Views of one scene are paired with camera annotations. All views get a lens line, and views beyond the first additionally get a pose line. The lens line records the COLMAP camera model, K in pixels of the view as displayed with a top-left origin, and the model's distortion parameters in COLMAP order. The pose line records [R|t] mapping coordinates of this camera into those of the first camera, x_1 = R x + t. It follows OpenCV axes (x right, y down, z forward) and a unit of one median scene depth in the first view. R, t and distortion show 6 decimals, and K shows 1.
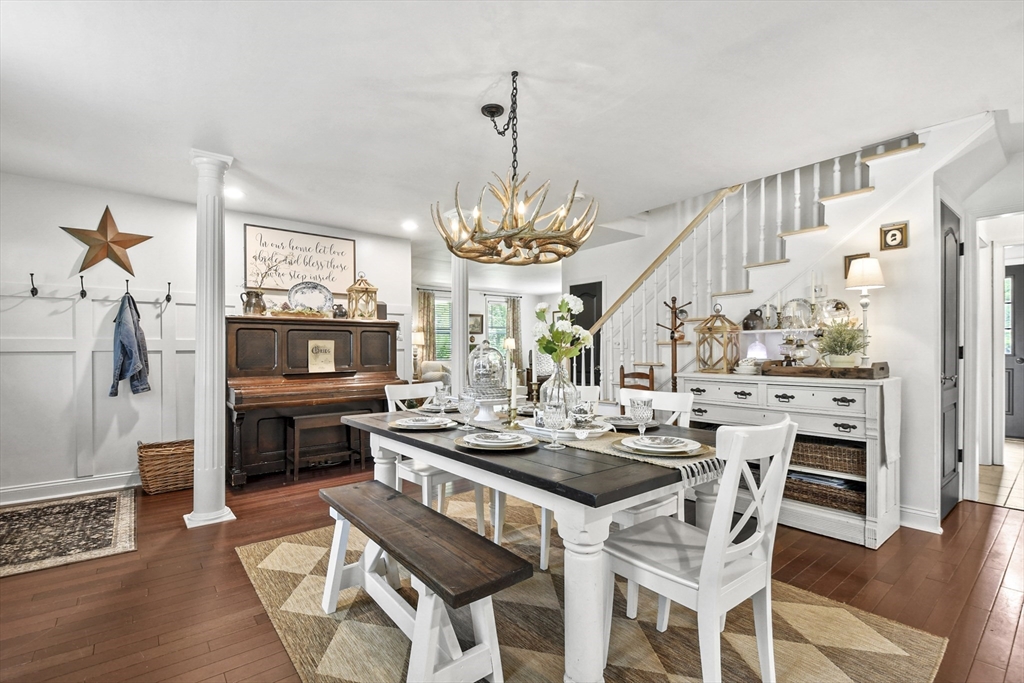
lens RADIAL K [[460.5, 0, 510.1], [0, 460.5, 347.1], [0, 0, 1]] dist [0.005071, -0.009511]
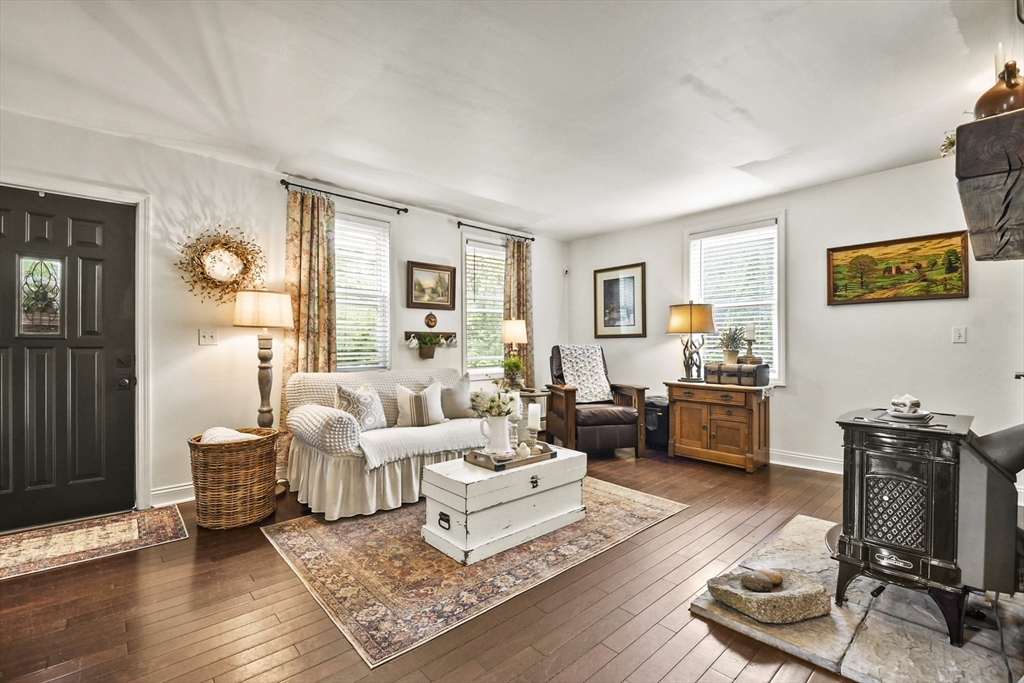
lens RADIAL K [[460.5, 0, 512.8], [0, 460.5, 346.4], [0, 0, 1]] dist [0.005071, -0.009511]
pose [[0.997647, 0.006173, 0.068278, -0.032997], [-0.005982, 0.999978, -0.003005, 0.008376], [-0.068295, 0.002590, 0.997662, 0.547926]]
